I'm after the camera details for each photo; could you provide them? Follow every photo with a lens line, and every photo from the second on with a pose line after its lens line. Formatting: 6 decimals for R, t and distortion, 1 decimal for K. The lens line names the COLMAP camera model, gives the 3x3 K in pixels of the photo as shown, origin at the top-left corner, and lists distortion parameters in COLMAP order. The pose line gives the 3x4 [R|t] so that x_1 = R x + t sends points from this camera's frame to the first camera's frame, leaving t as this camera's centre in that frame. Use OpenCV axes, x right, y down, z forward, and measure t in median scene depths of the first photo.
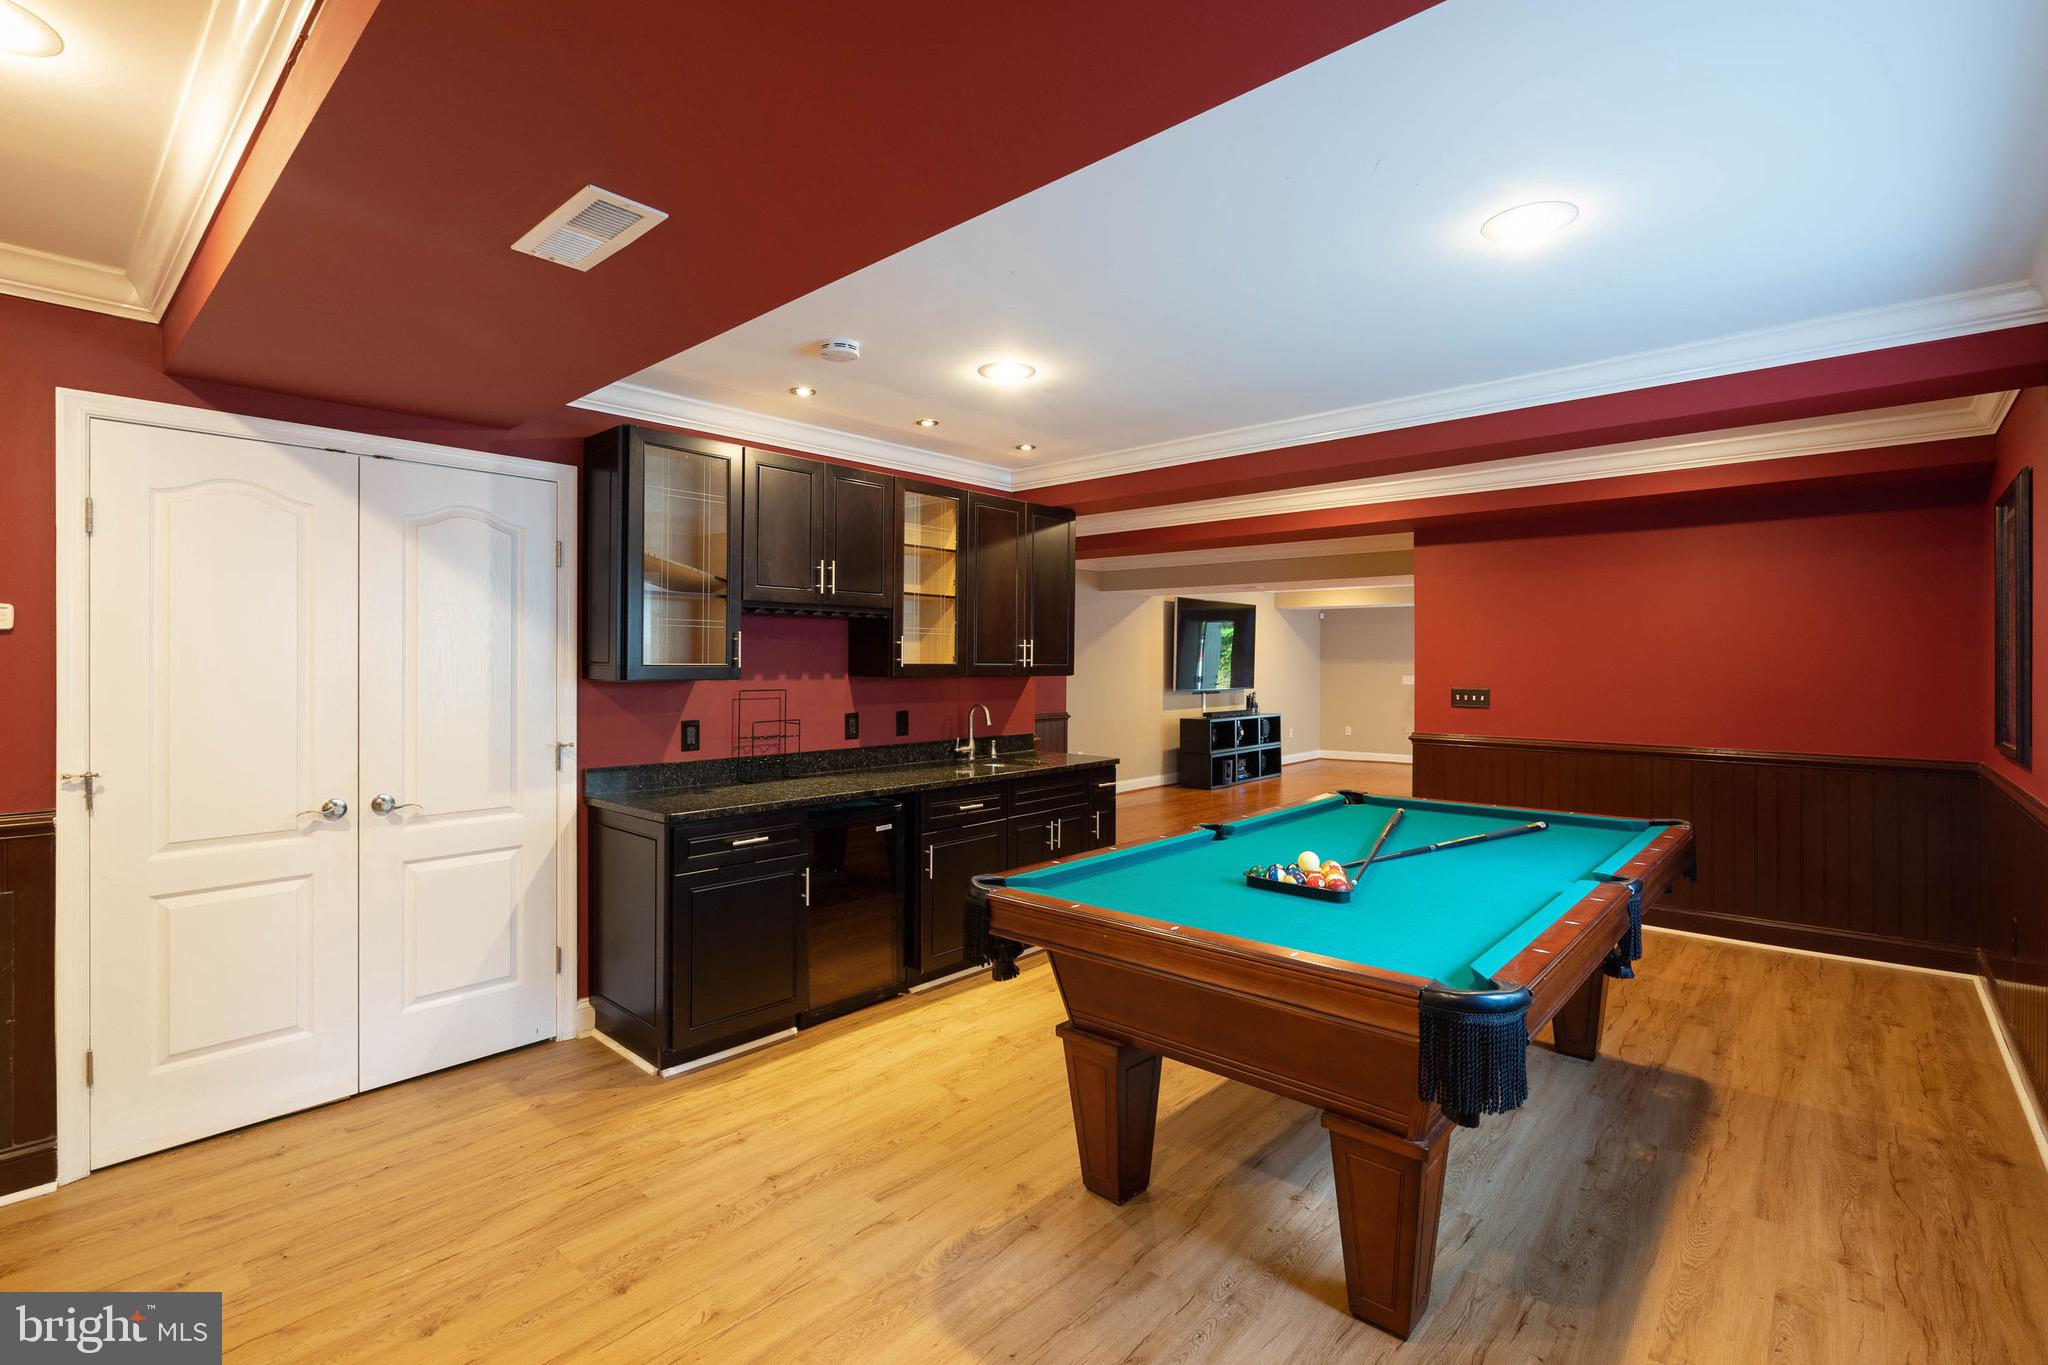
lens RADIAL K [[930.6, 0, 1021.2], [0, 930.6, 657.4], [0, 0, 1]] dist [0.000265, 0.000494]
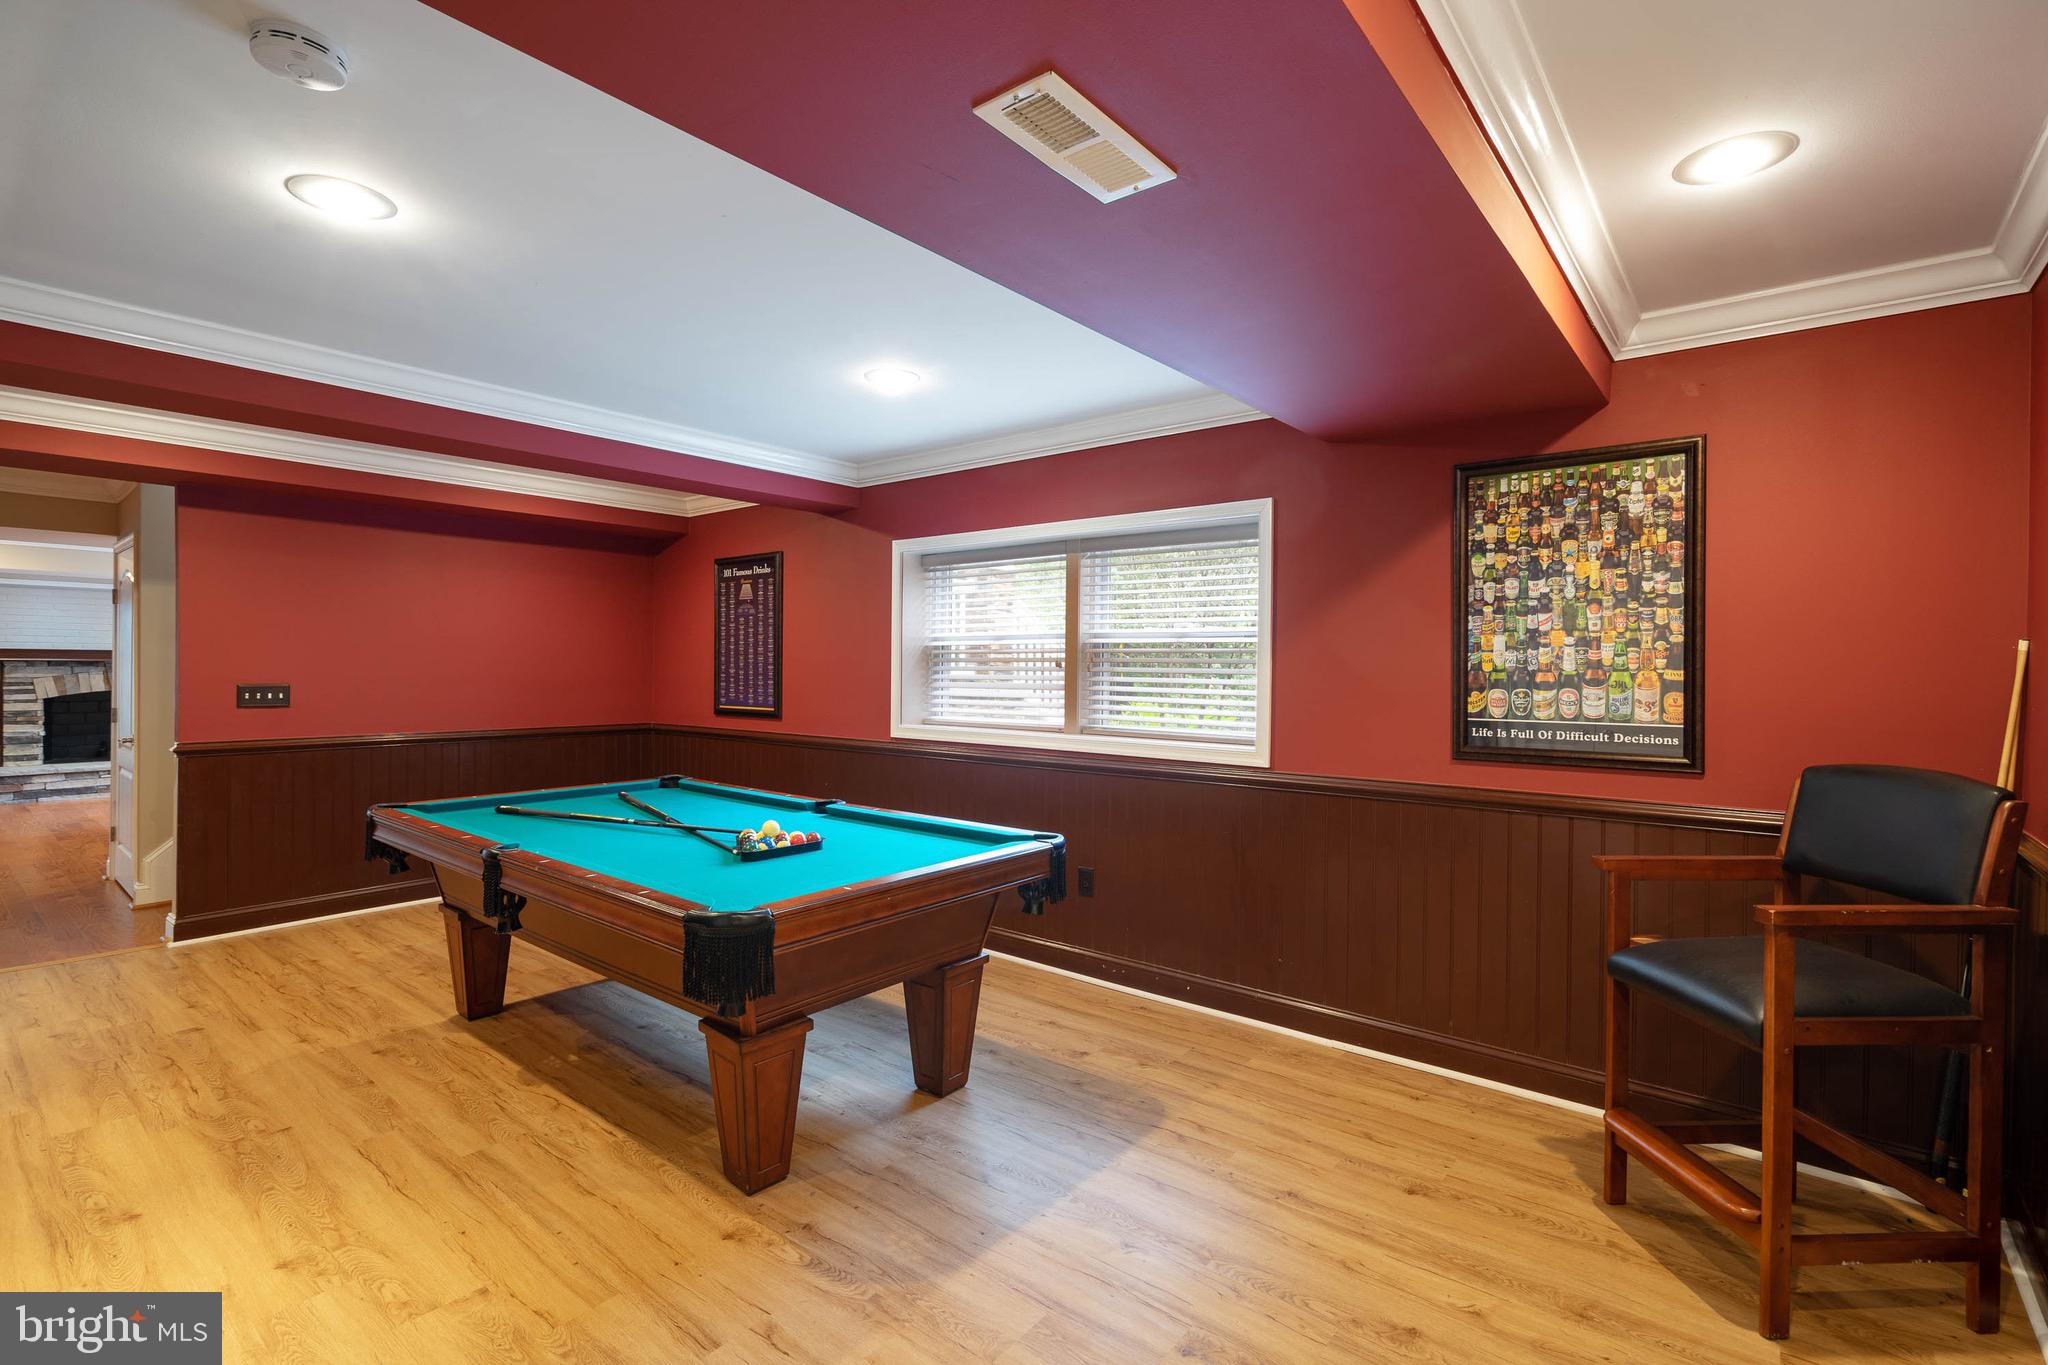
lens RADIAL K [[930.6, 0, 1021.2], [0, 930.6, 657.4], [0, 0, 1]] dist [0.000265, 0.000494]
pose [[-0.048524, 0.005427, 0.998807, -0.892928], [-0.015421, 0.999862, -0.006182, 0.005272], [-0.998703, -0.015702, -0.048433, 0.742903]]
